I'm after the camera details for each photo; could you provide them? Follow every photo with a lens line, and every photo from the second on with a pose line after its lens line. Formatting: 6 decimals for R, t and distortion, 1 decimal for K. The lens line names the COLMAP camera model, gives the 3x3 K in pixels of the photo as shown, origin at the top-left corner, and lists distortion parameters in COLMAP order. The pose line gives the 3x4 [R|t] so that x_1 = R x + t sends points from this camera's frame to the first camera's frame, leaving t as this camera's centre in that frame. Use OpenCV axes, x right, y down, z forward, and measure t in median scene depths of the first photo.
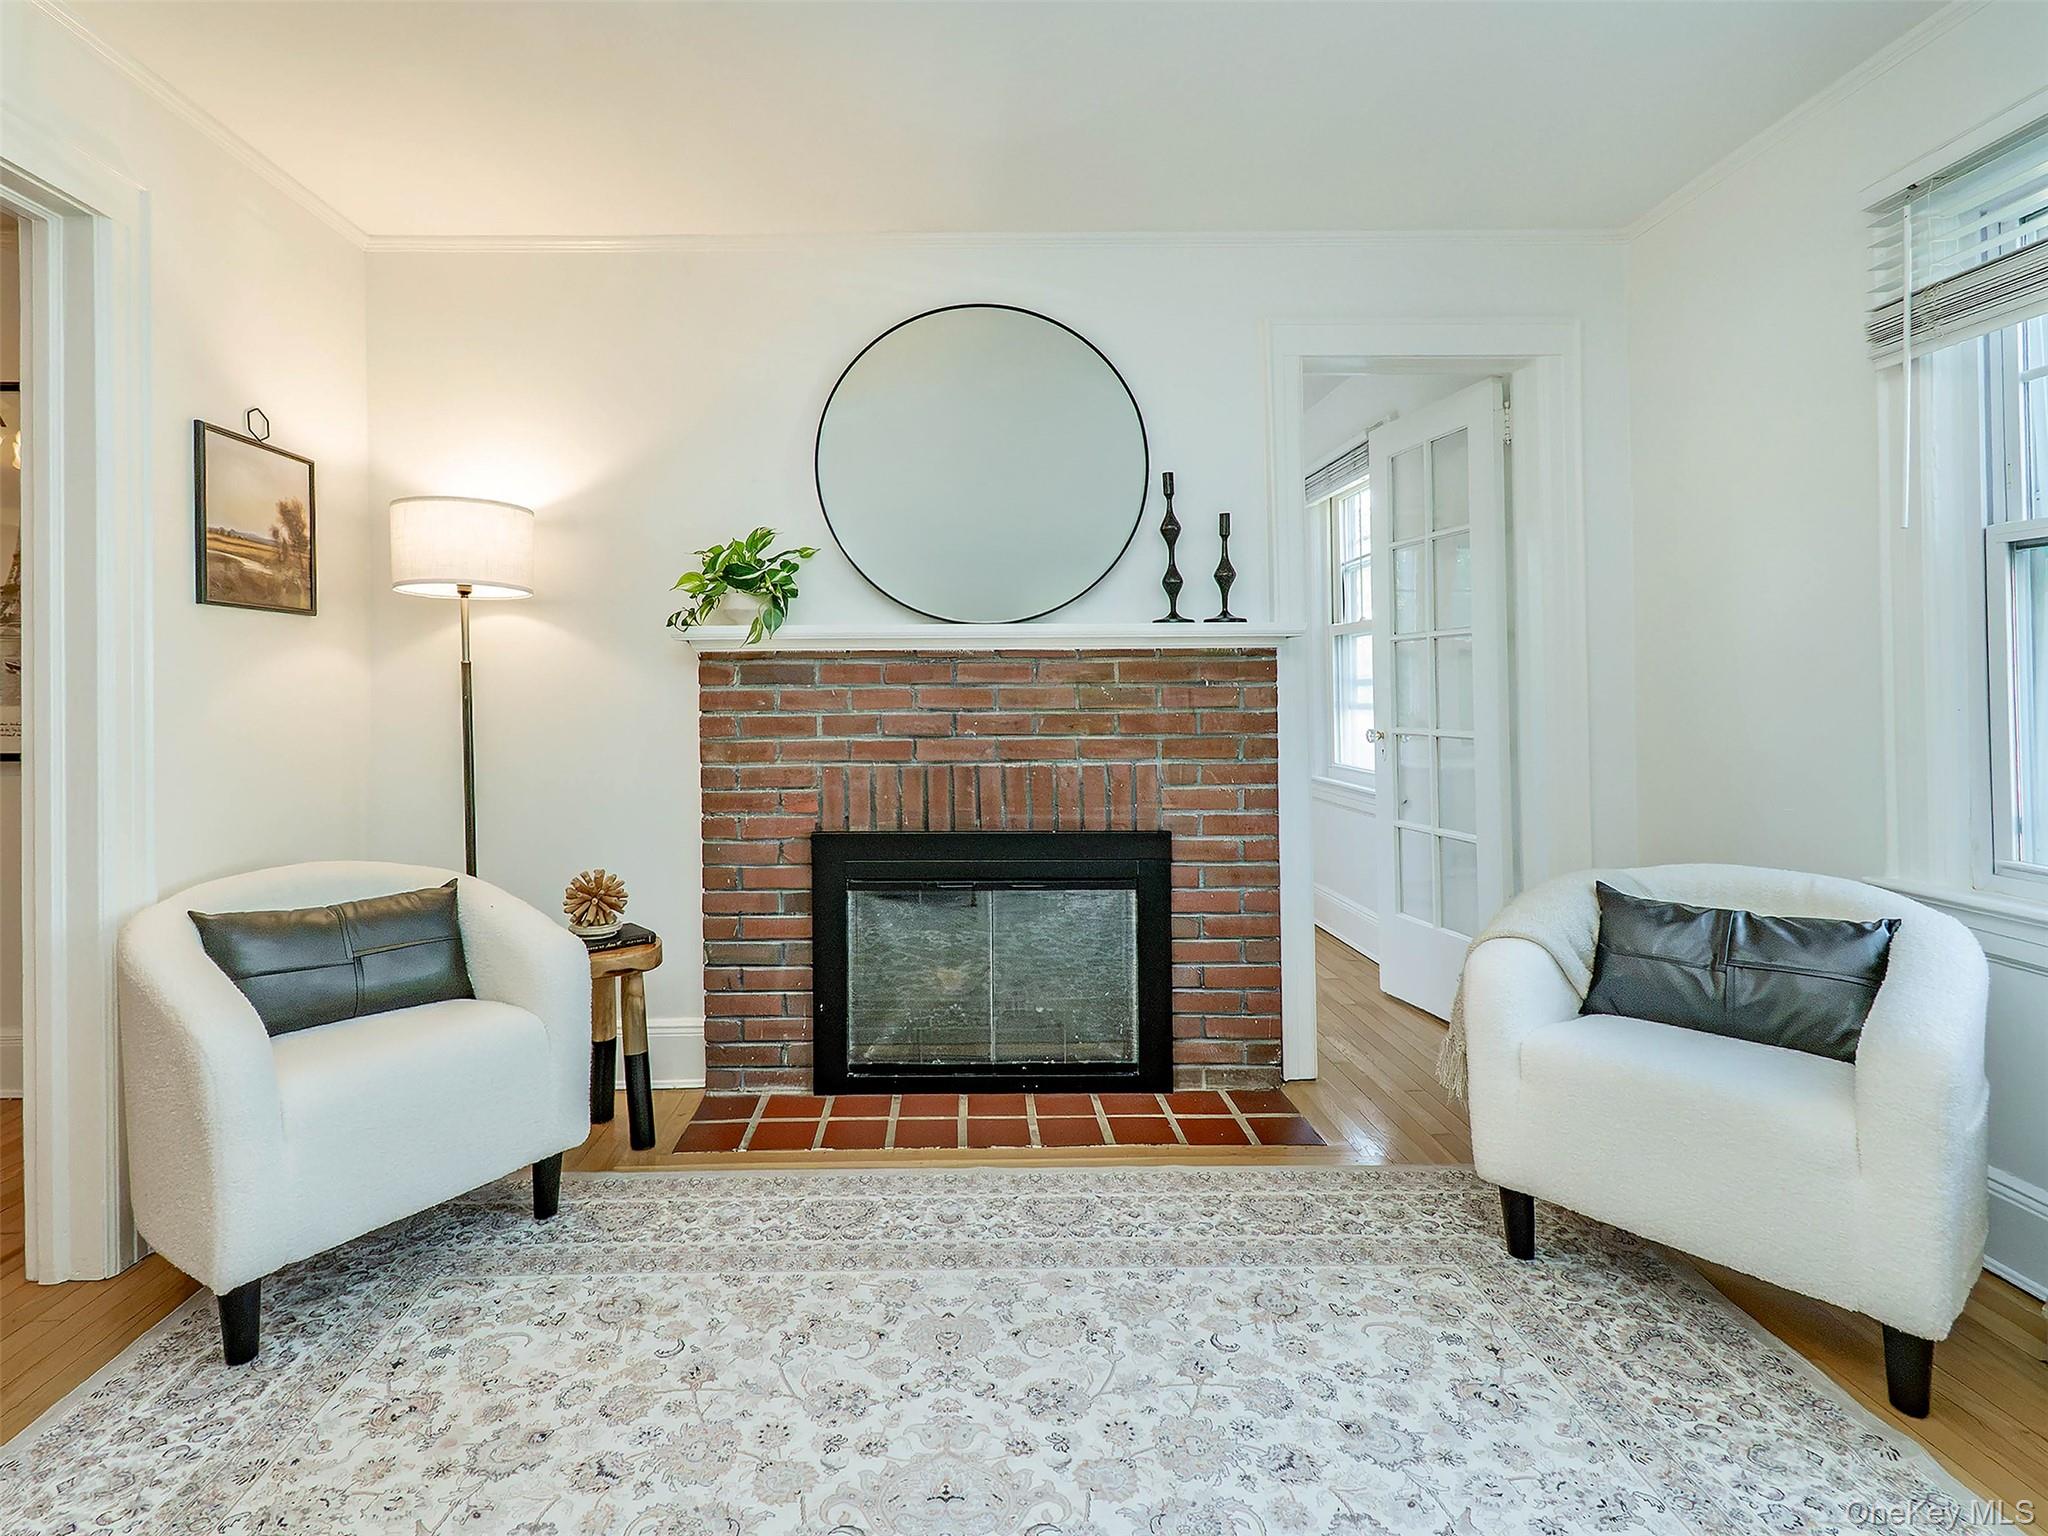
lens RADIAL K [[1084.6, 0, 1015.5], [0, 1084.6, 705.2], [0, 0, 1]] dist [0.004758, -0.003546]
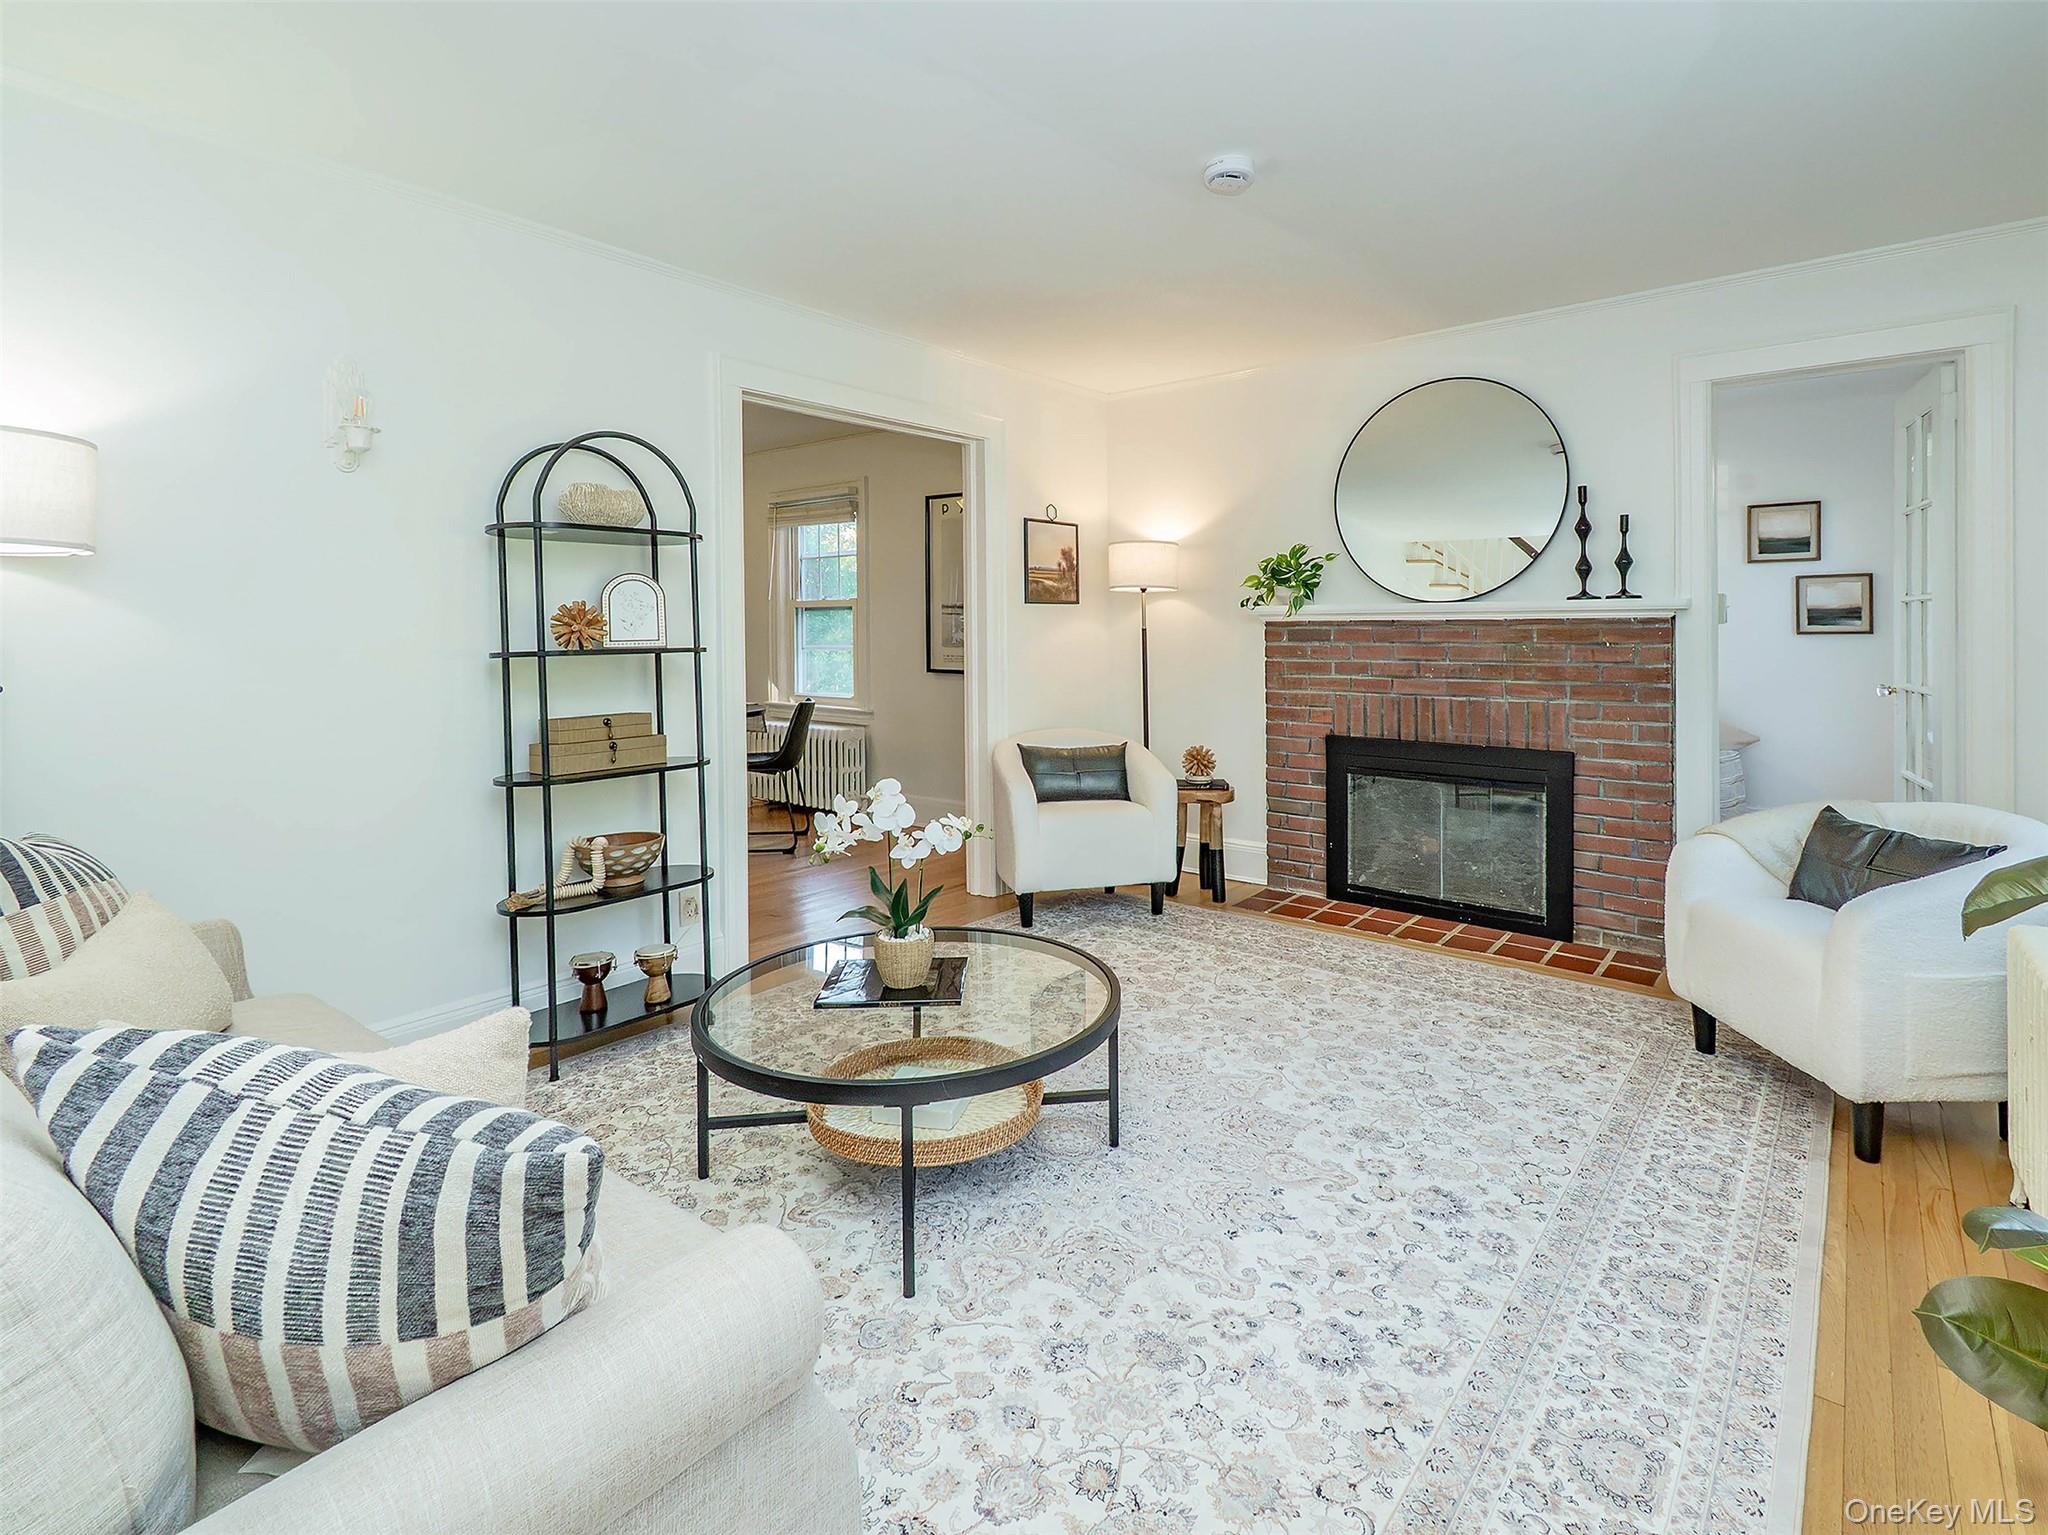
lens RADIAL K [[1008.0, 0, 1012.8], [0, 1008.0, 777.8], [0, 0, 1]] dist [0.001431, 0.000175]
pose [[0.743477, 0.099467, -0.661323, 0.473743], [-0.007440, 0.990046, 0.140545, -0.026567], [0.668720, -0.099572, 0.736817, -0.424392]]
